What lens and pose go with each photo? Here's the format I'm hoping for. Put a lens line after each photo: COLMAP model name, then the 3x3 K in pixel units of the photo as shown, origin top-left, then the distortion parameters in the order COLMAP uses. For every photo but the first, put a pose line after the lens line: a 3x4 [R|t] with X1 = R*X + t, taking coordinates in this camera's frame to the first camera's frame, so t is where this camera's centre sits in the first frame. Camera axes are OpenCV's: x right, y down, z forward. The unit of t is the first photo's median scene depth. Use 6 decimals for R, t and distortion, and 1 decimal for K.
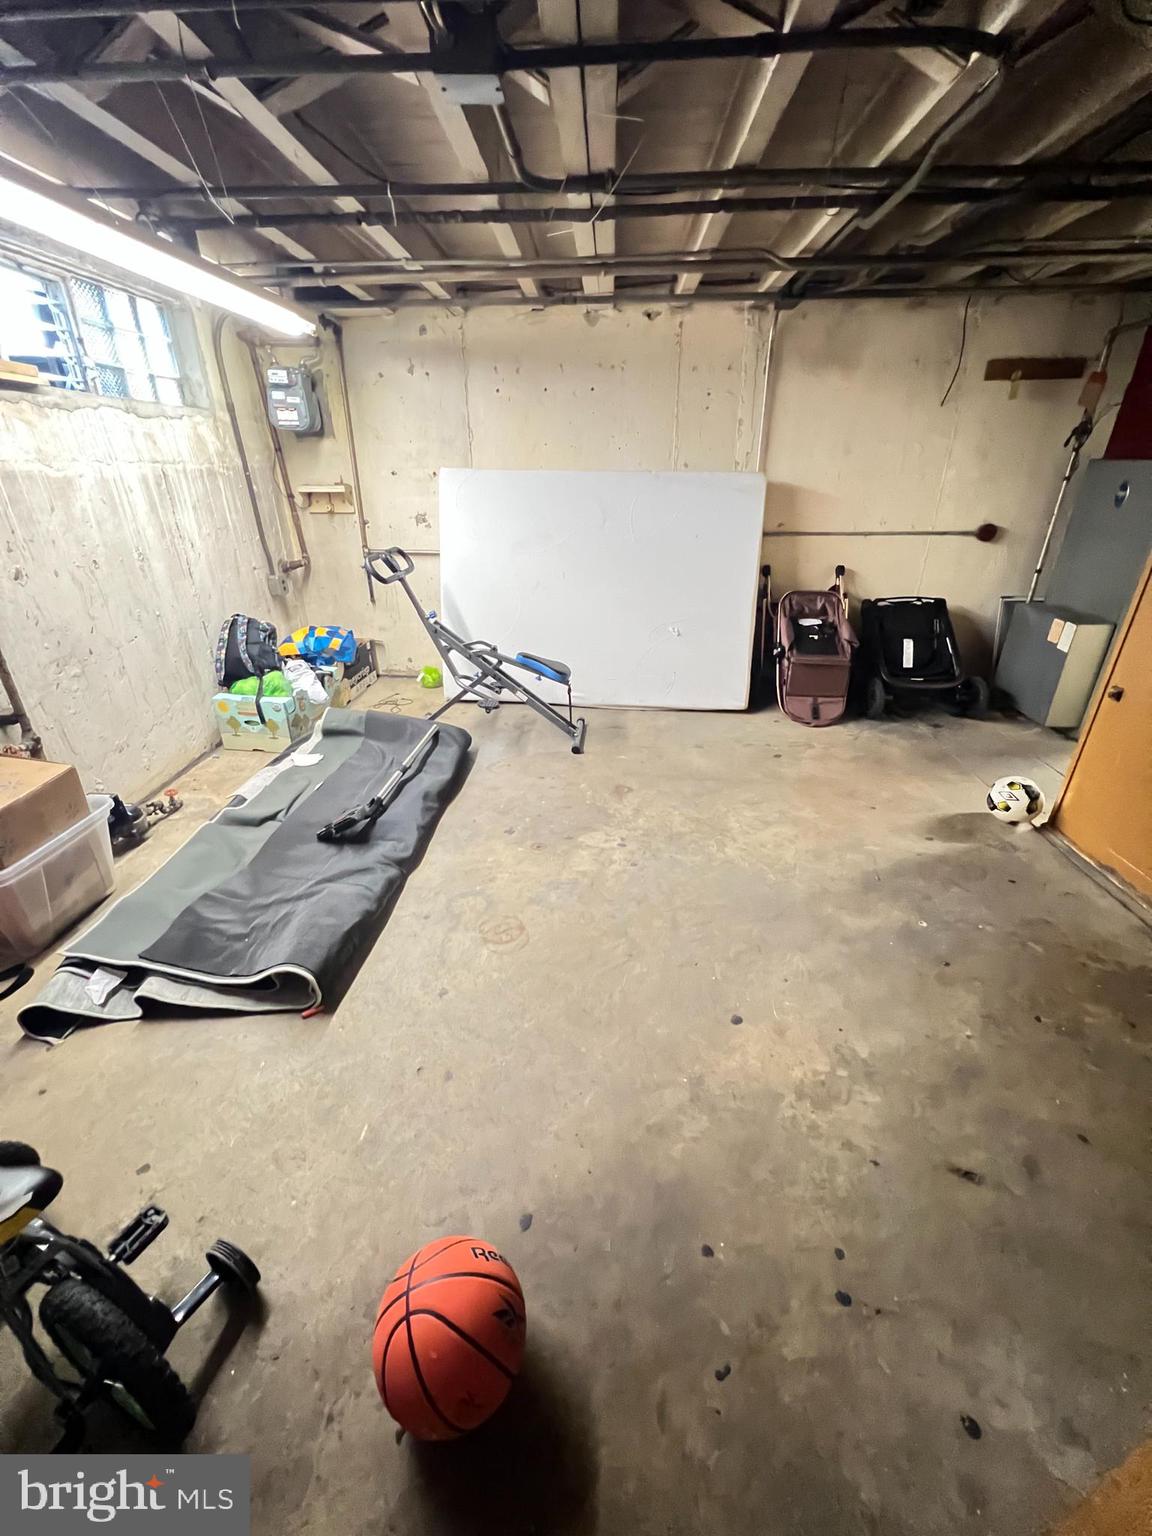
lens RADIAL K [[614.7, 0, 578.0], [0, 614.7, 765.1], [0, 0, 1]] dist [-0.001071, -0.000199]
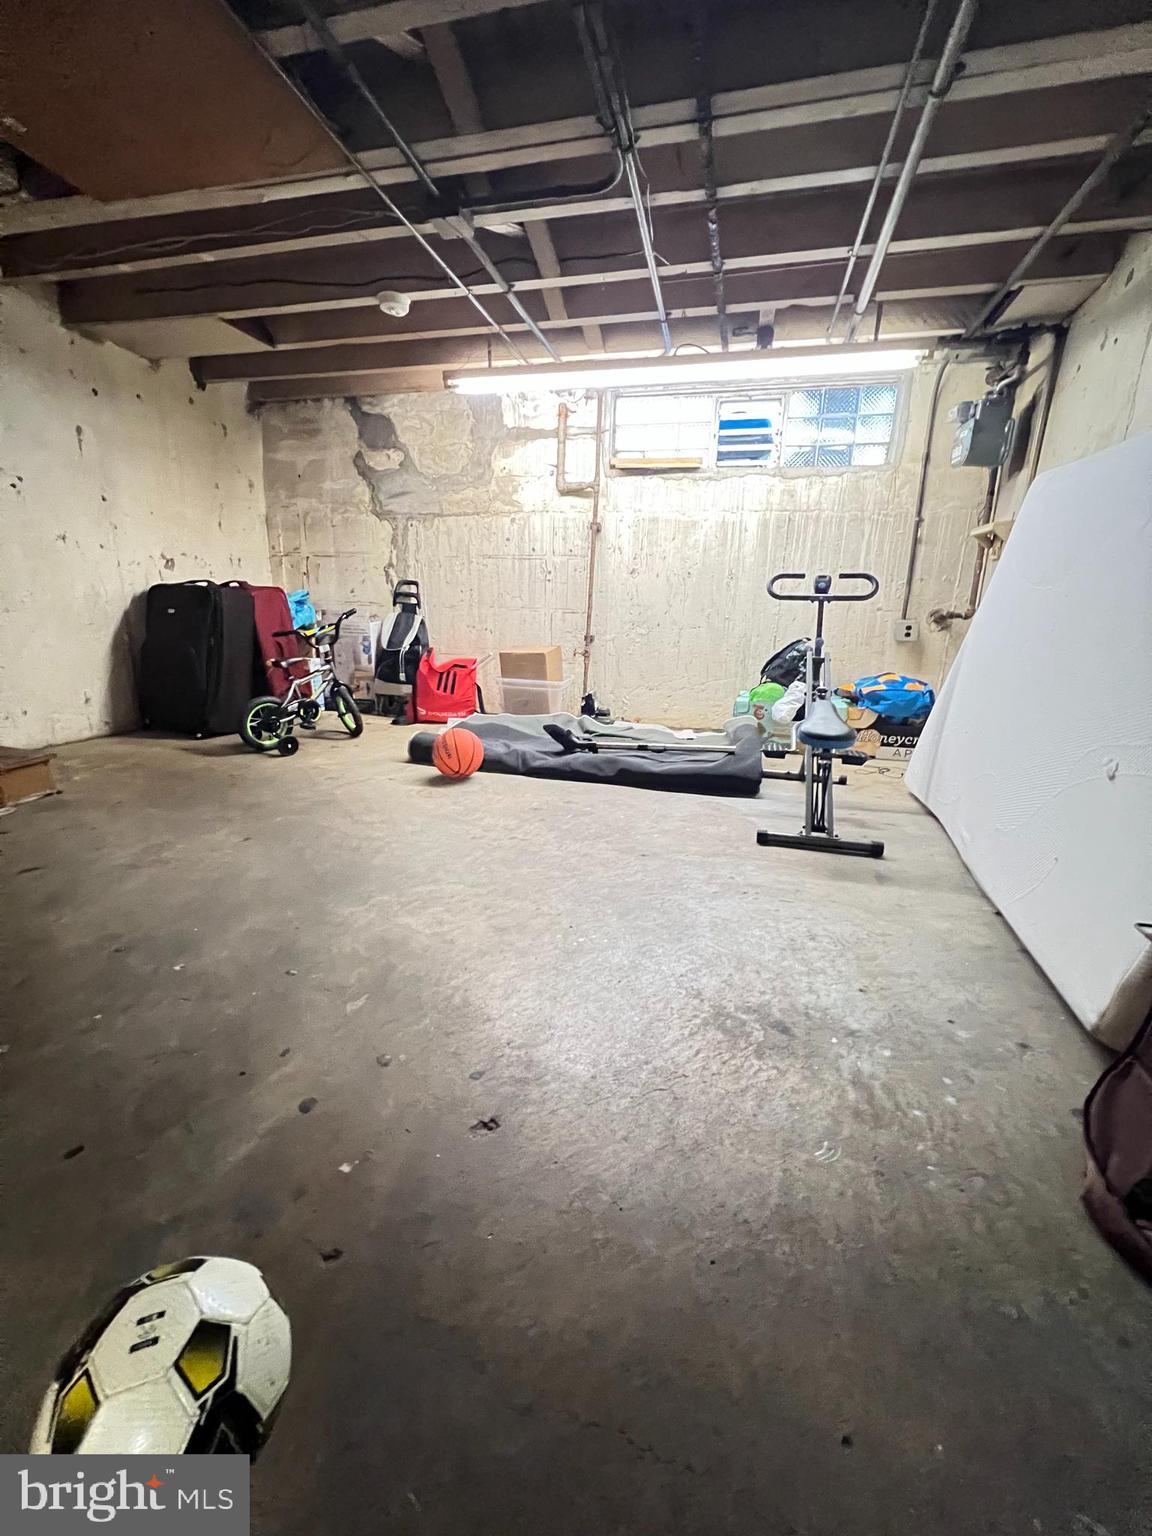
lens RADIAL K [[614.7, 0, 578.0], [0, 614.7, 765.1], [0, 0, 1]] dist [-0.001071, -0.000199]
pose [[-0.196949, 0.243924, -0.949585, 0.920882], [-0.453397, 0.836102, 0.308810, -0.291033], [0.869277, 0.491359, -0.054075, 1.133484]]
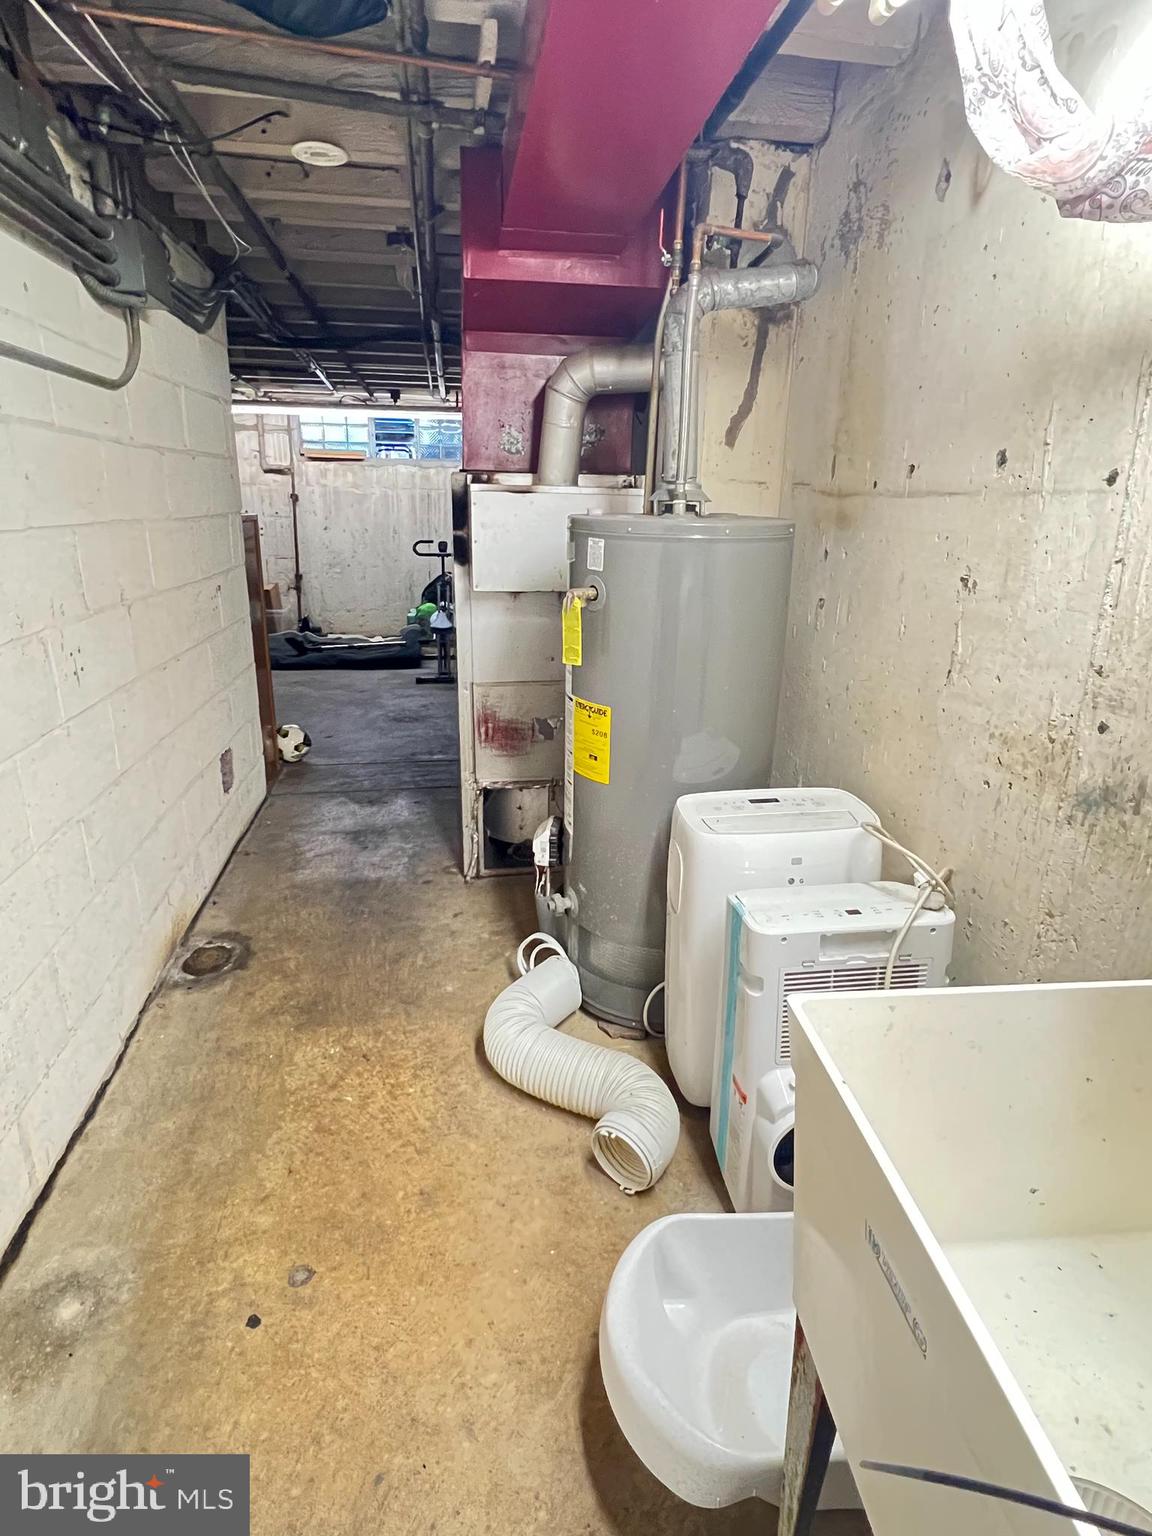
lens RADIAL K [[826.8, 0, 579.9], [0, 826.8, 766.2], [0, 0, 1]] dist [-0.001943, 0.001579]
pose [[0.209579, 0.305735, -0.928764, 2.621809], [-0.449578, 0.873632, 0.186137, -0.515097], [0.868306, 0.378542, 0.320547, 1.090429]]
